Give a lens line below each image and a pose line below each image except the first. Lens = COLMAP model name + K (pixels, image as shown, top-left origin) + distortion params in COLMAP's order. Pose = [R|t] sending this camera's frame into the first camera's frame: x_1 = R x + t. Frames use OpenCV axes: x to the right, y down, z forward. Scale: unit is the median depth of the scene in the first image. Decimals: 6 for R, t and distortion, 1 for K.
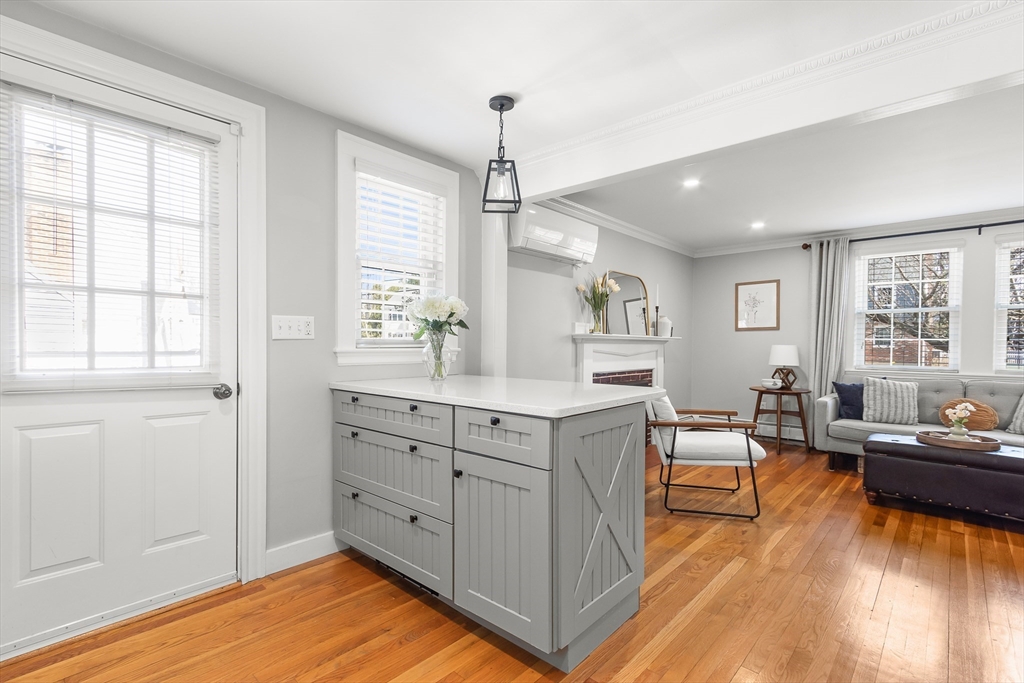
lens RADIAL K [[478.5, 0, 508.4], [0, 478.5, 346.9], [0, 0, 1]] dist [0.001779, 0.000392]
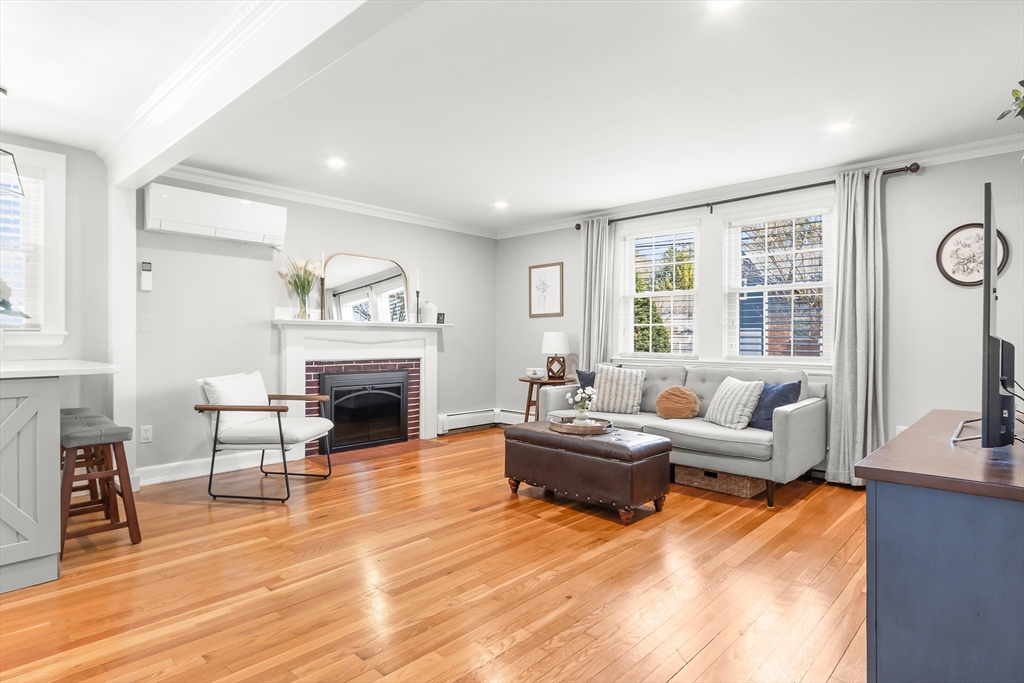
lens RADIAL K [[547.4, 0, 512.9], [0, 547.4, 339.7], [0, 0, 1]] dist [0.024468, -0.002650]
pose [[0.999987, -0.004720, -0.001745, 0.604280], [0.004719, 0.999989, -0.000775, 0.014759], [0.001748, 0.000767, 0.999998, -0.091513]]
